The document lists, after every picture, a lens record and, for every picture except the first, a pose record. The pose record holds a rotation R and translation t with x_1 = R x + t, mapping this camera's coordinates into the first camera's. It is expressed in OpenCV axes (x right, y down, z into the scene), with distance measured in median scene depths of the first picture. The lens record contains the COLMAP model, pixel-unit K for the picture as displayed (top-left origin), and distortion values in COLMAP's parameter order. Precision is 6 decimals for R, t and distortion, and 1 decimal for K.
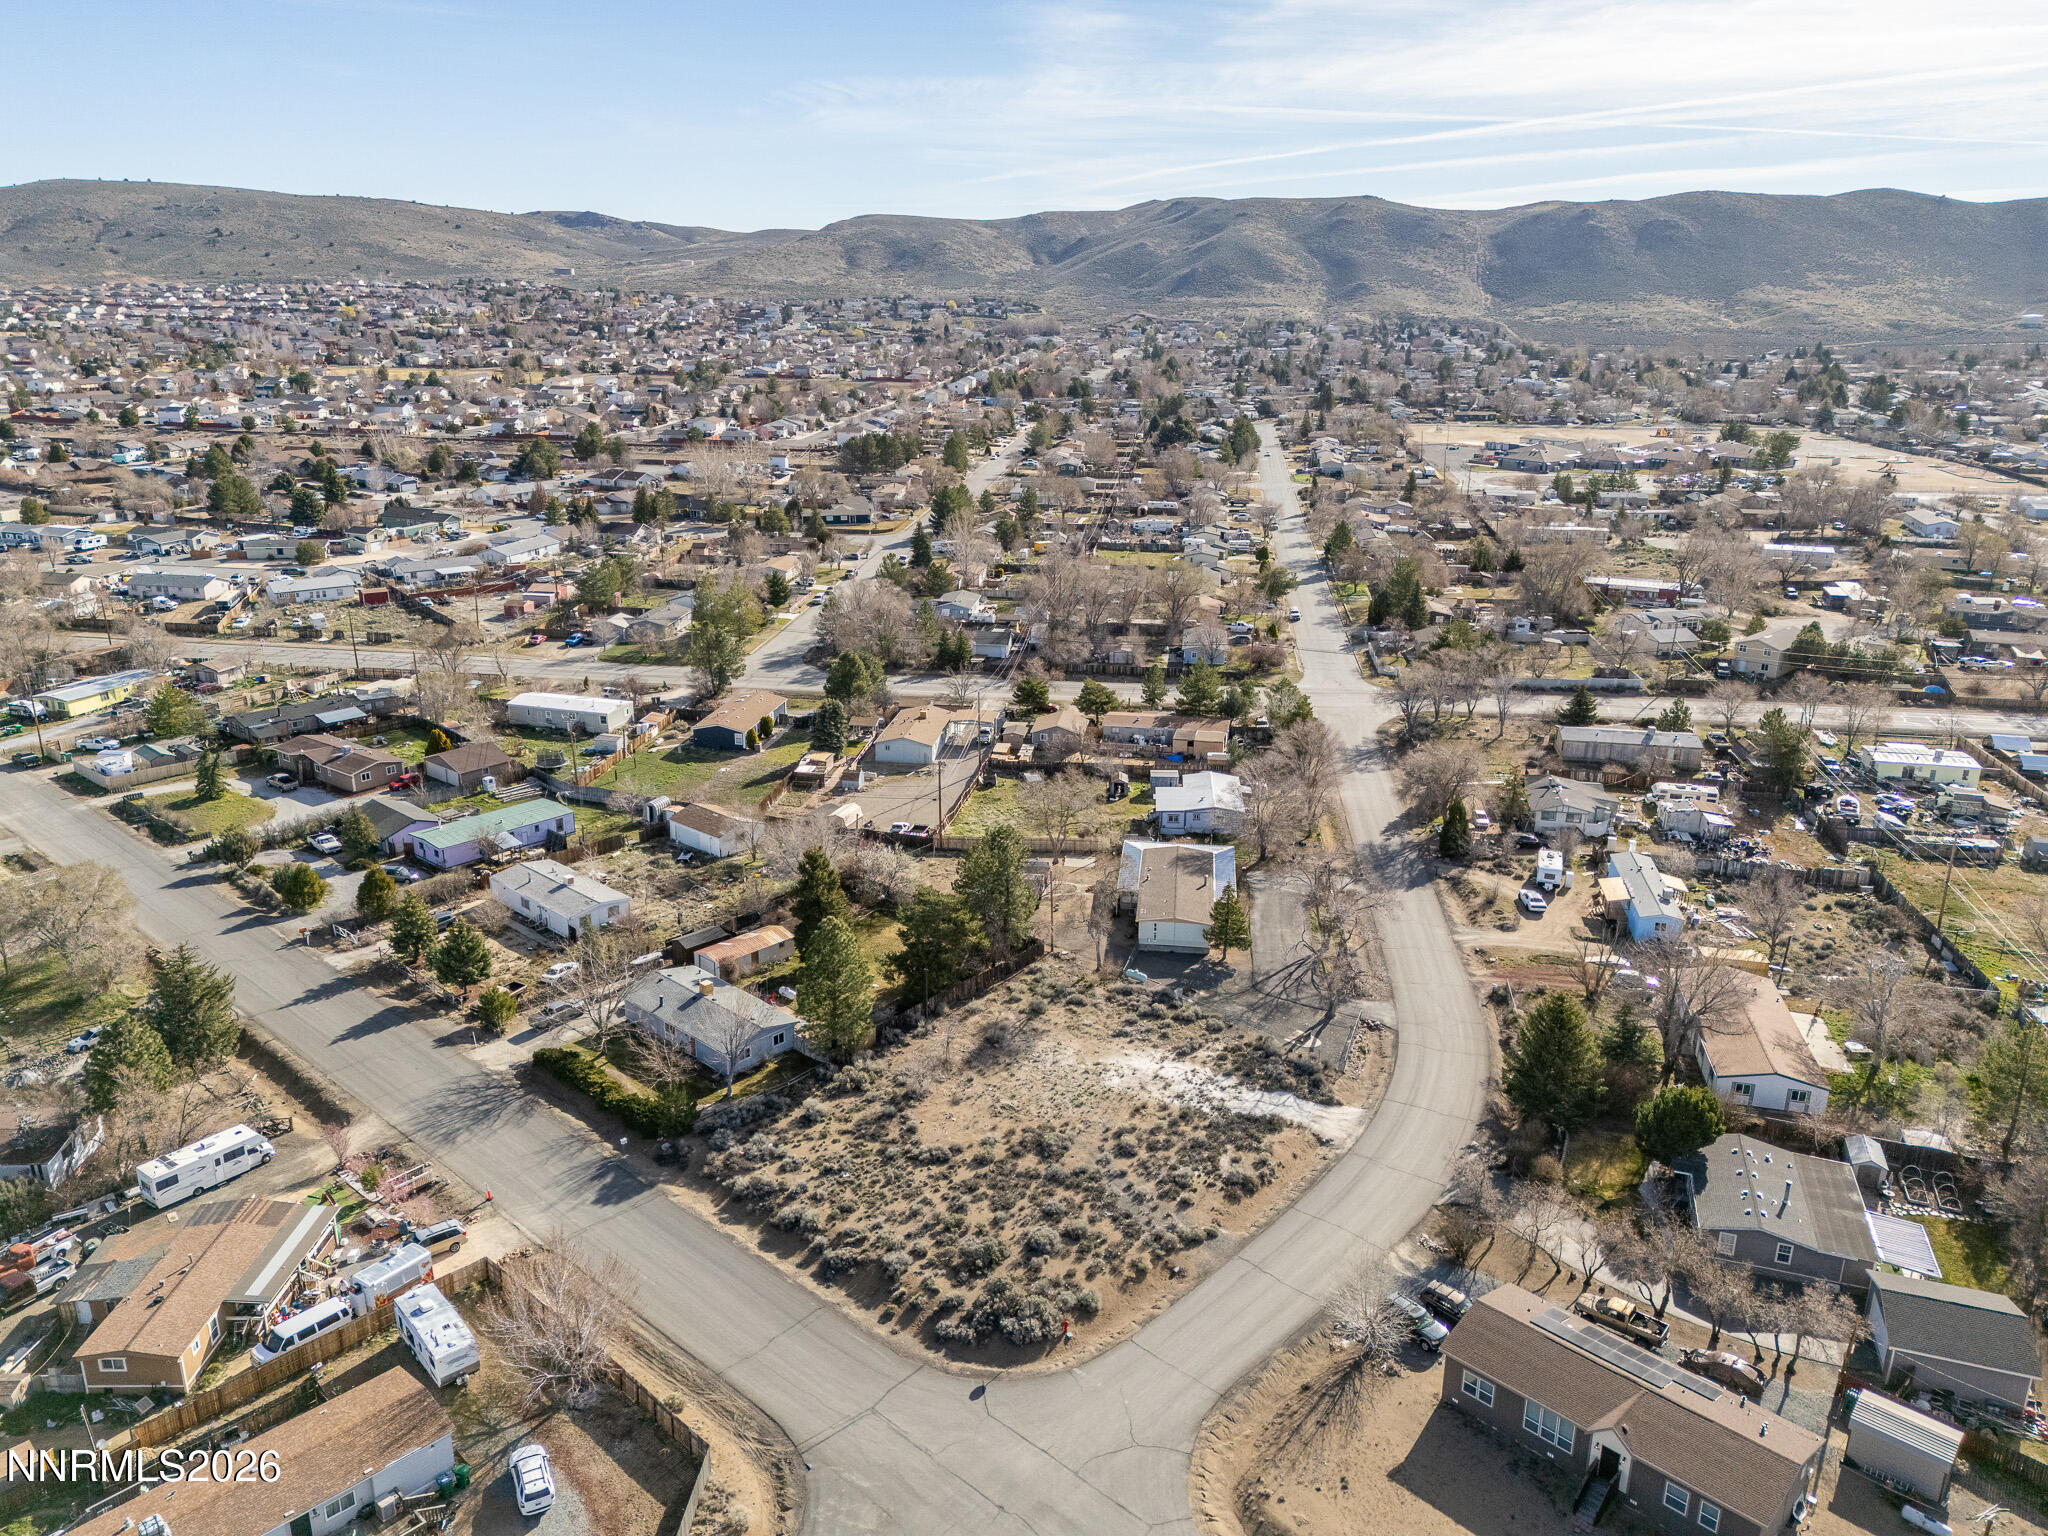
lens RADIAL K [[1494.3, 0, 1027.7], [0, 1494.3, 774.2], [0, 0, 1]] dist [0.080483, -0.073977]
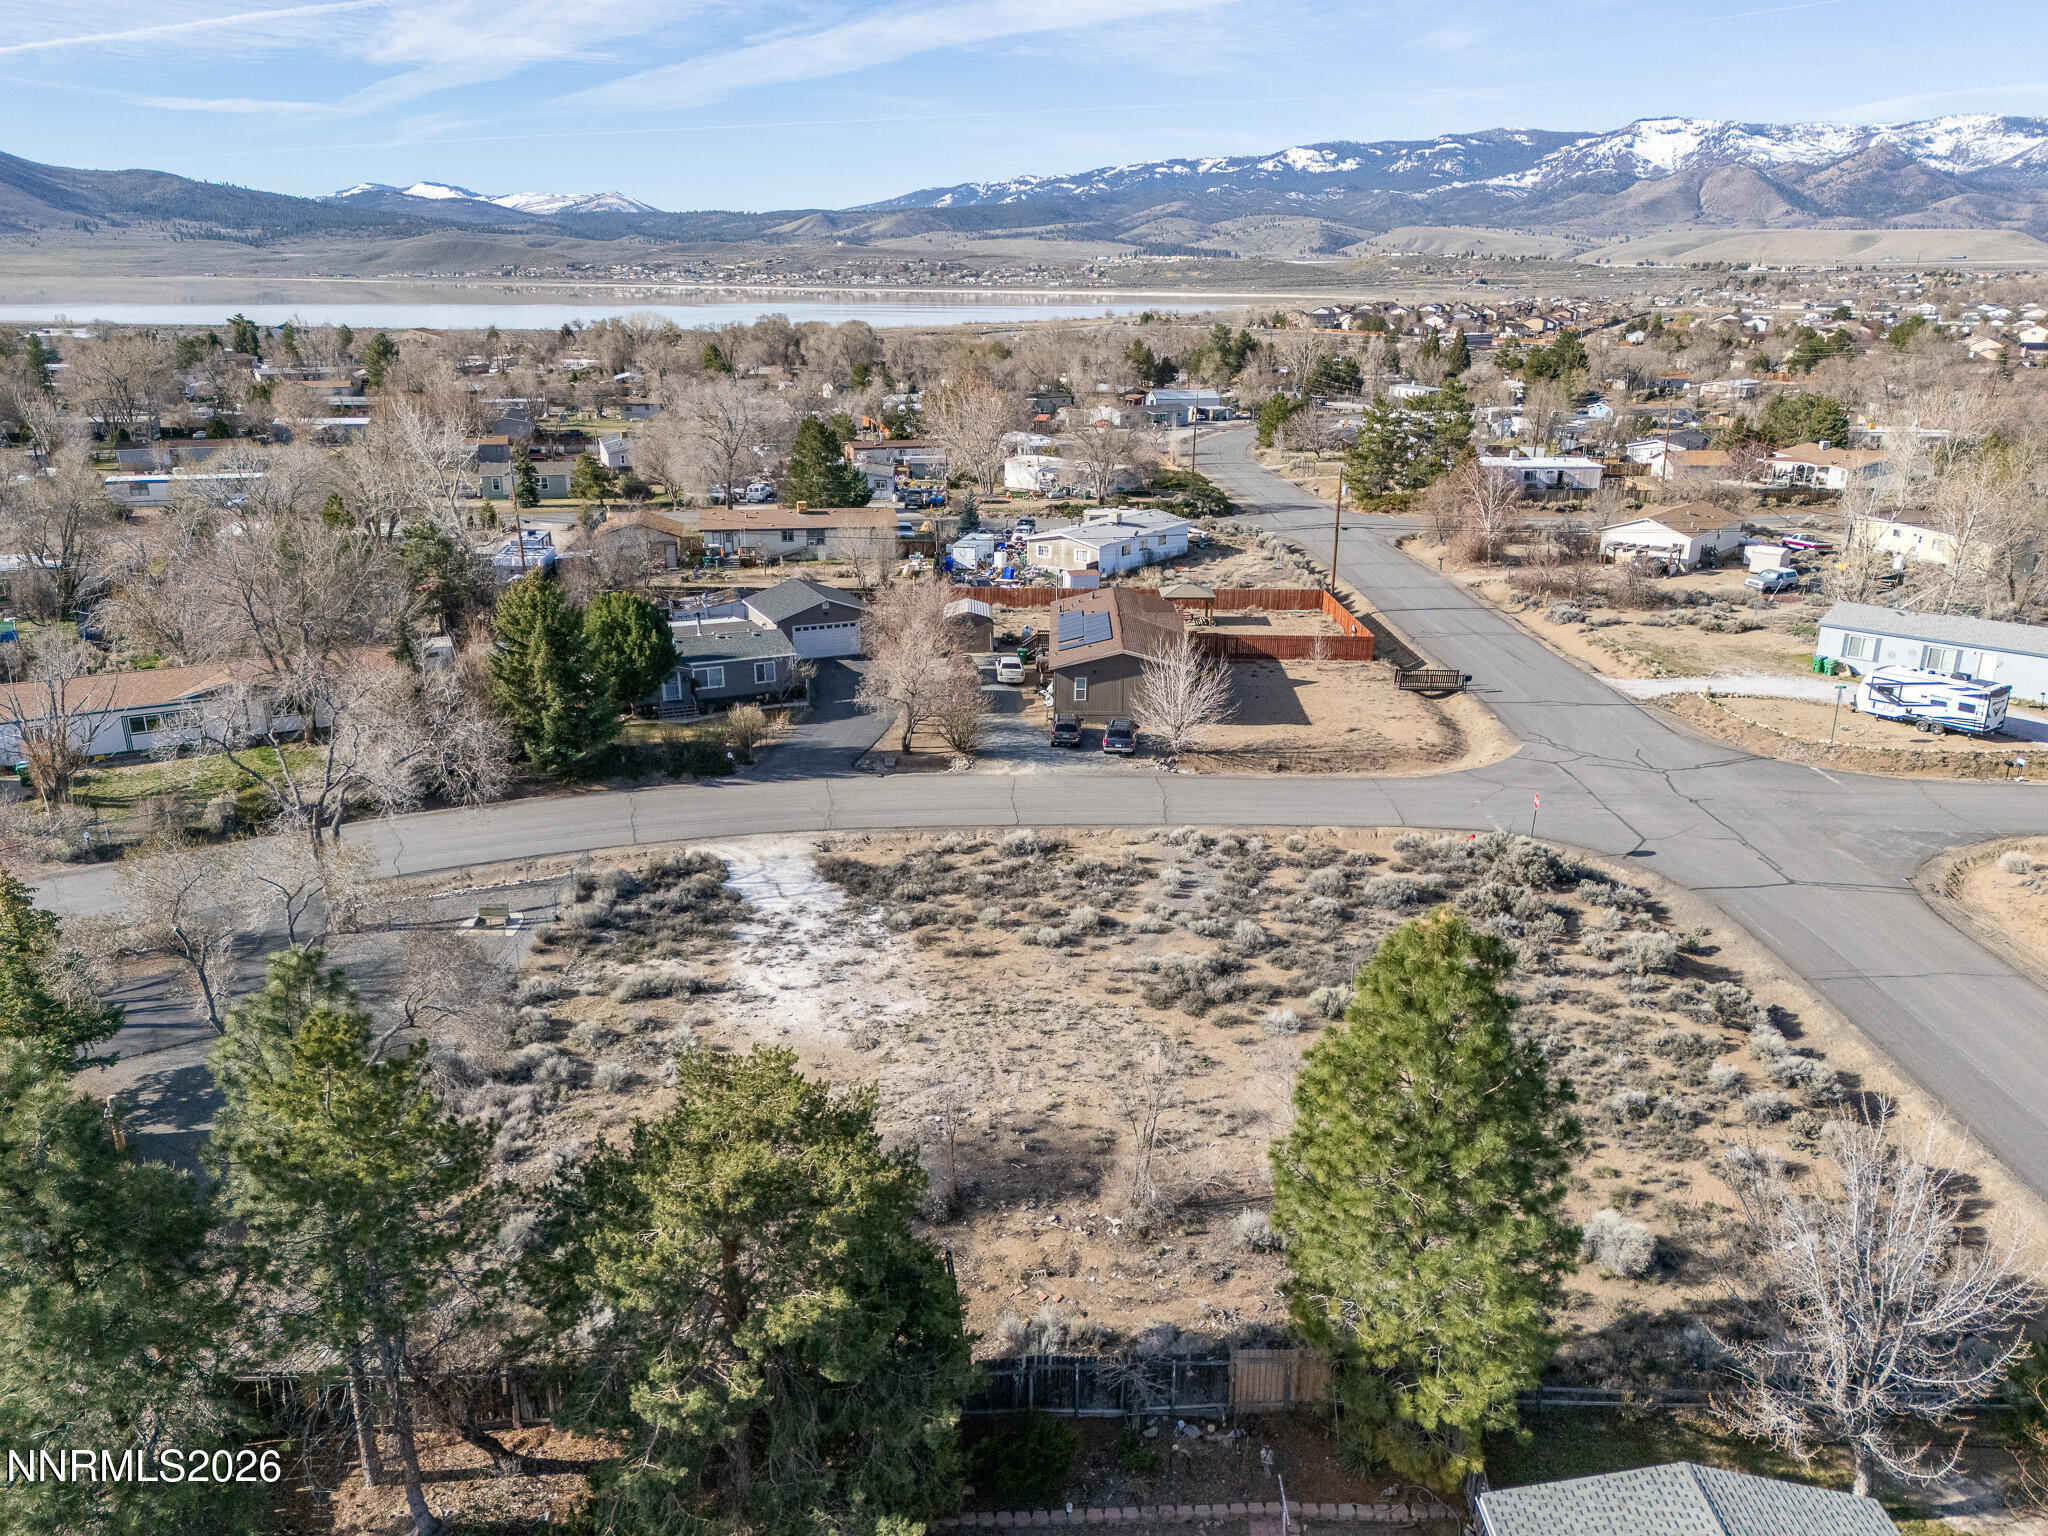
lens RADIAL K [[1508.0, 0, 1028.2], [0, 1508.0, 763.6], [0, 0, 1]] dist [0.103744, -0.097407]
pose [[-0.686528, -0.237473, 0.687231, -0.246223], [0.216924, 0.835225, 0.505314, -0.066763], [-0.693991, 0.495989, -0.521892, 1.145488]]
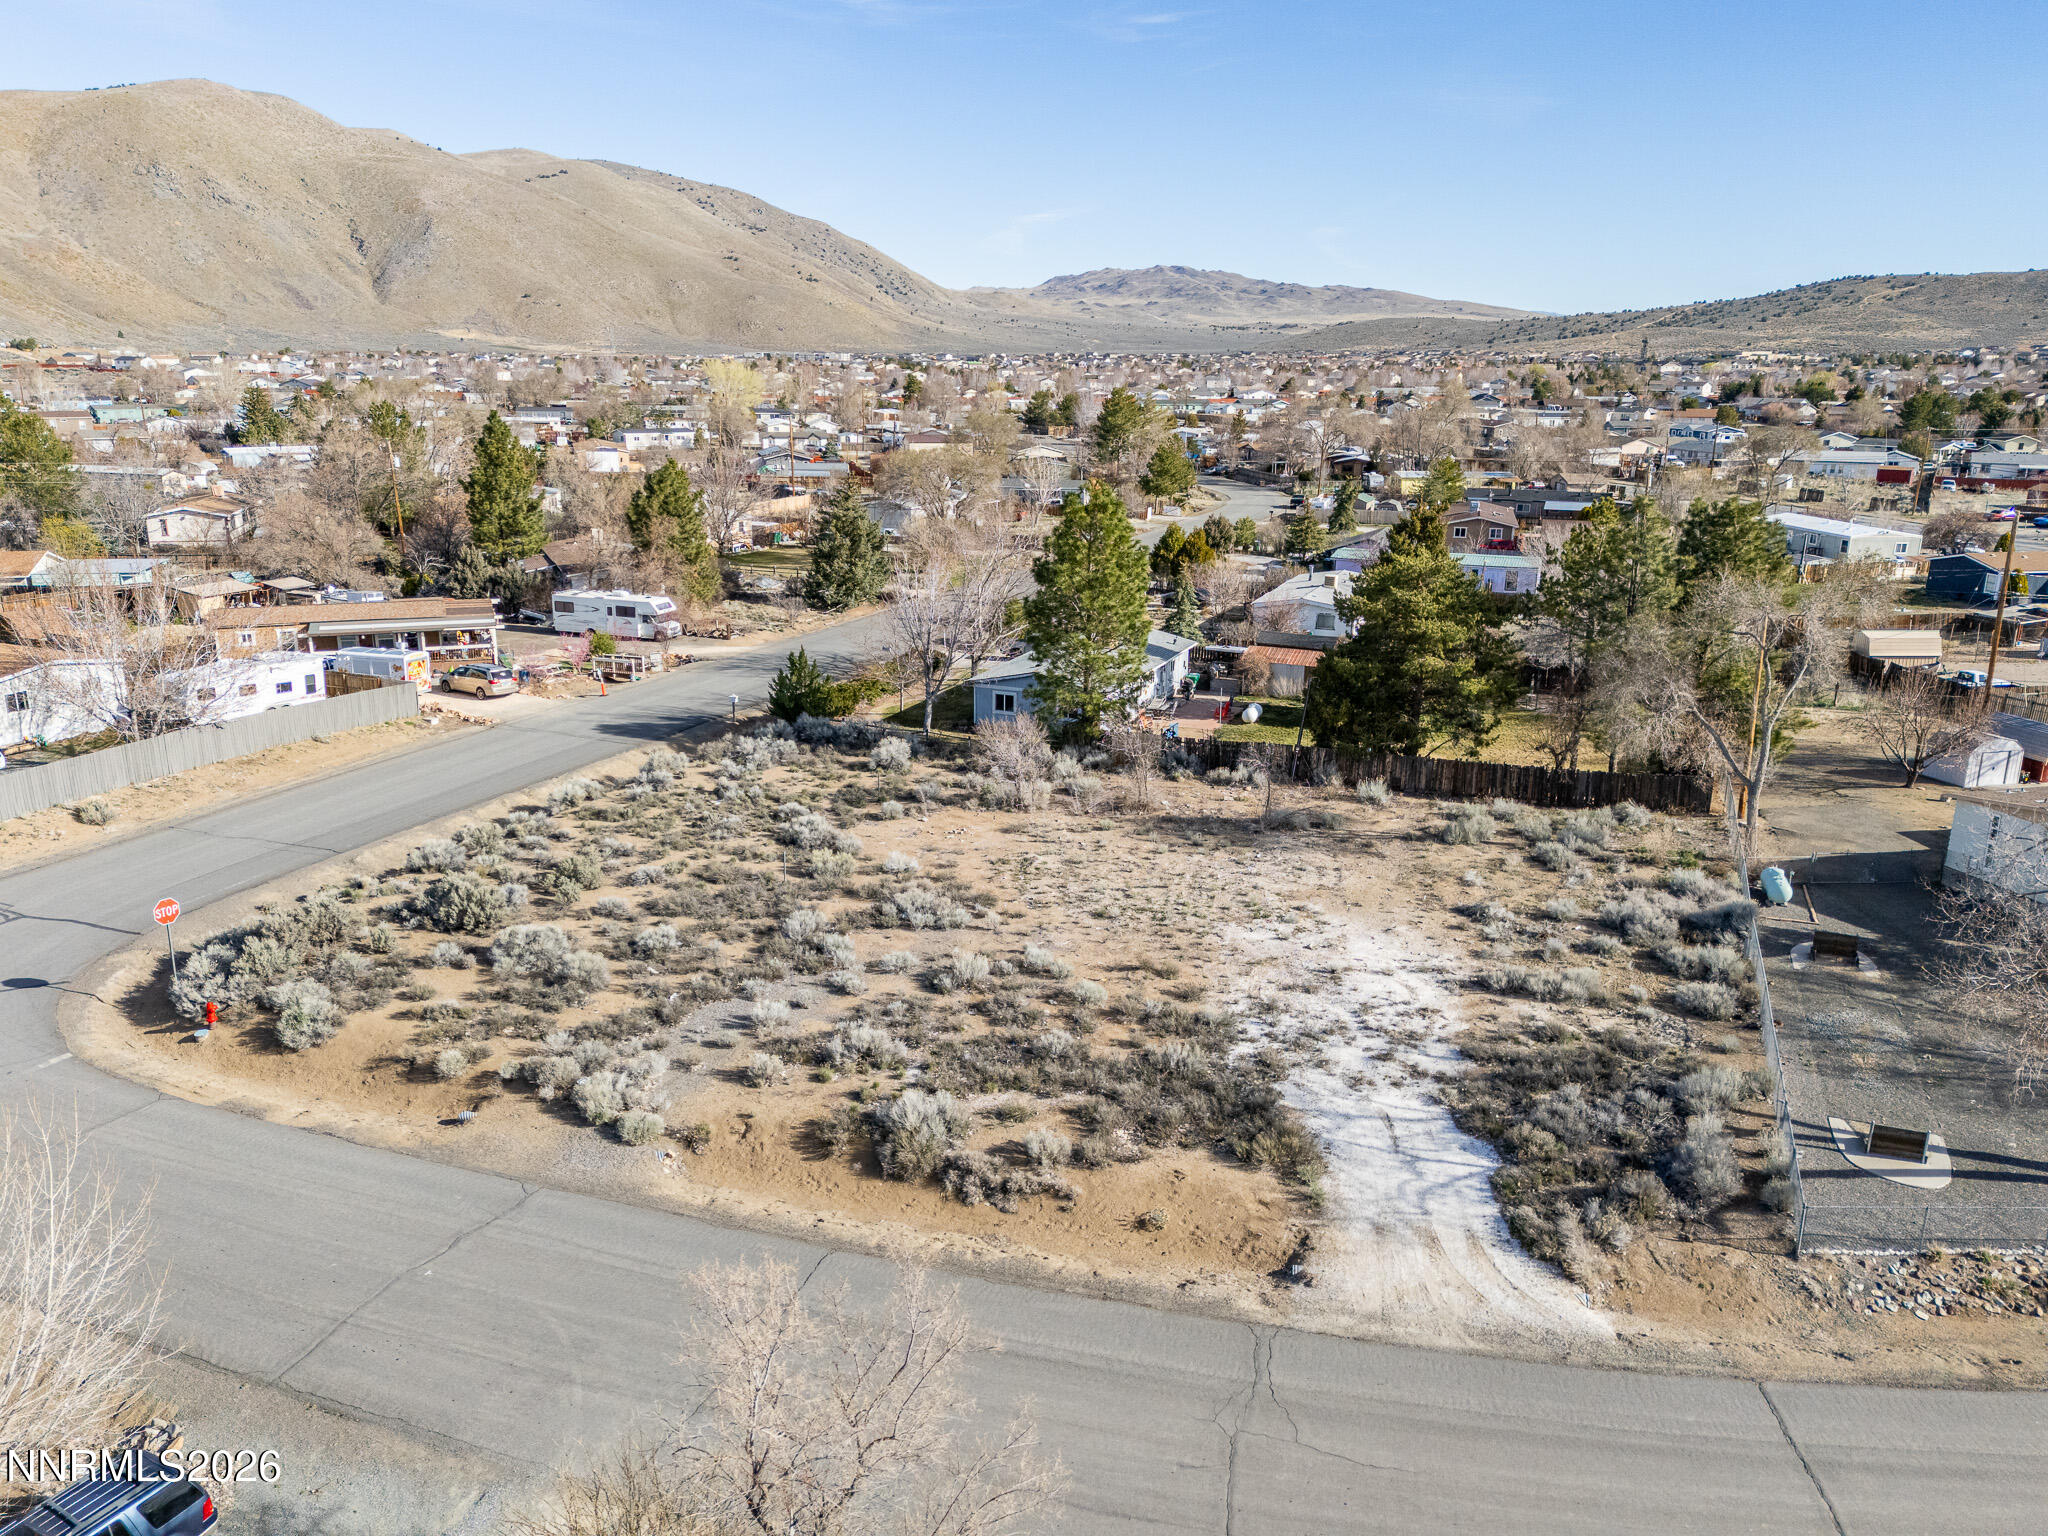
lens RADIAL K [[1494.3, 0, 1027.7], [0, 1494.3, 774.2], [0, 0, 1]] dist [0.080483, -0.073977]
pose [[0.357202, 0.246398, -0.900941, 0.369590], [-0.300327, 0.943653, 0.139006, 0.126065], [0.884426, 0.220924, 0.411075, 0.763954]]
